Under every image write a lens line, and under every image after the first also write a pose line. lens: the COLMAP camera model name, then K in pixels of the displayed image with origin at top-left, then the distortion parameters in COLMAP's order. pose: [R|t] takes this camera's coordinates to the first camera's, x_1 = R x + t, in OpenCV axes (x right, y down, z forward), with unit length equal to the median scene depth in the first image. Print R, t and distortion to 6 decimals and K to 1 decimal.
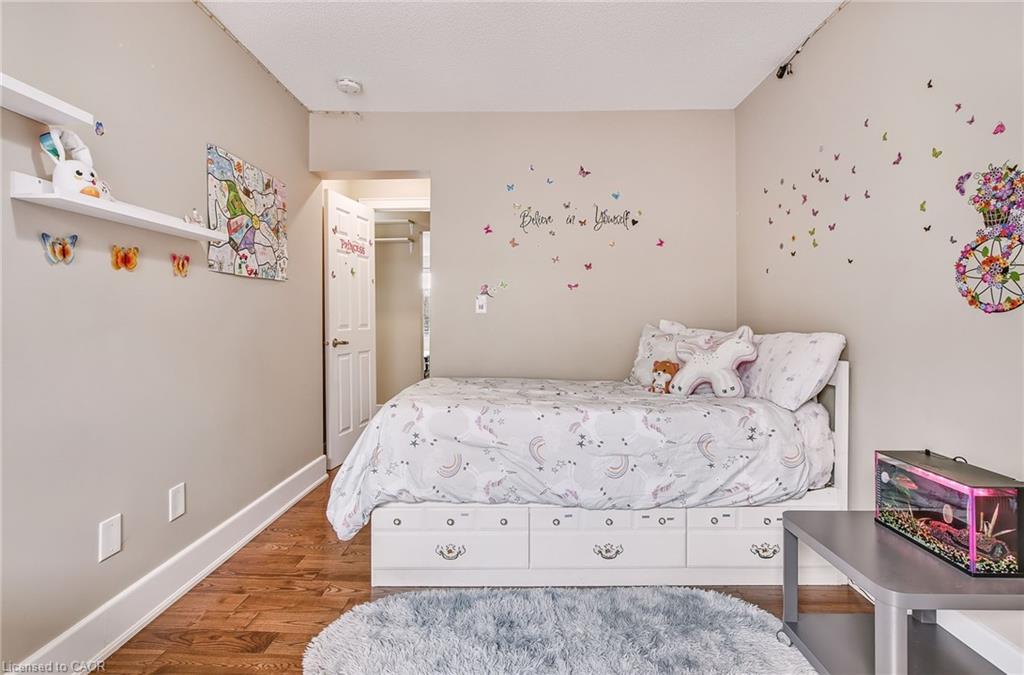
lens RADIAL K [[476.0, 0, 502.0], [0, 476.0, 313.6], [0, 0, 1]] dist [-0.000259, 0.002463]
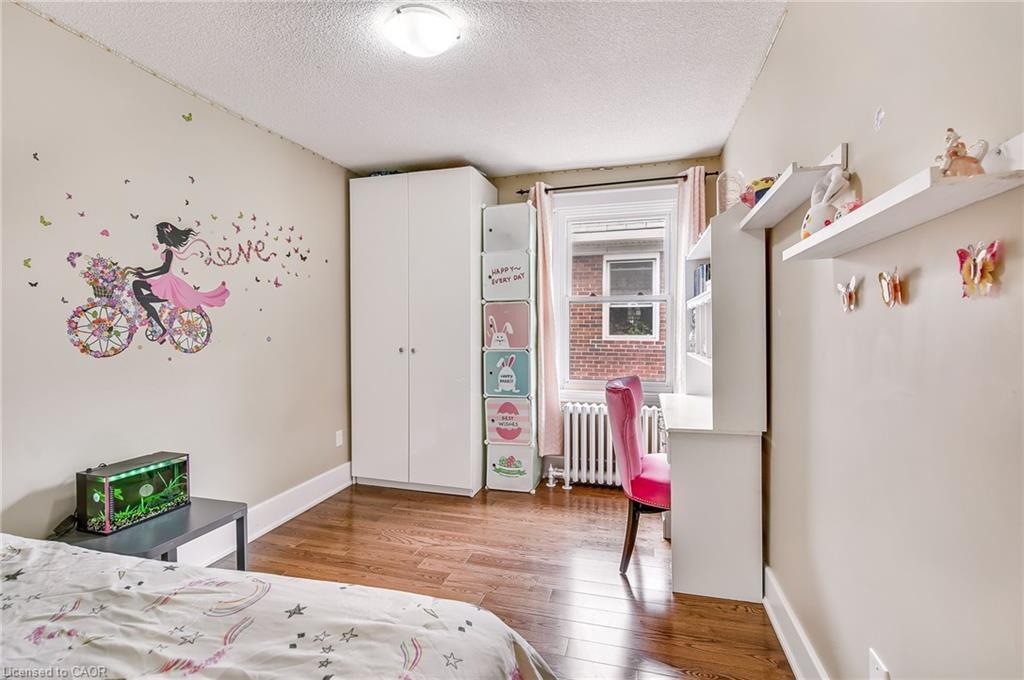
lens RADIAL K [[467.0, 0, 512.5], [0, 467.0, 336.4], [0, 0, 1]] dist [0.002301, -0.000048]
pose [[-0.971576, 0.001046, 0.236726, -0.152887], [0.002865, 0.999969, 0.007337, -0.021449], [-0.236711, 0.007807, -0.971549, 0.615149]]
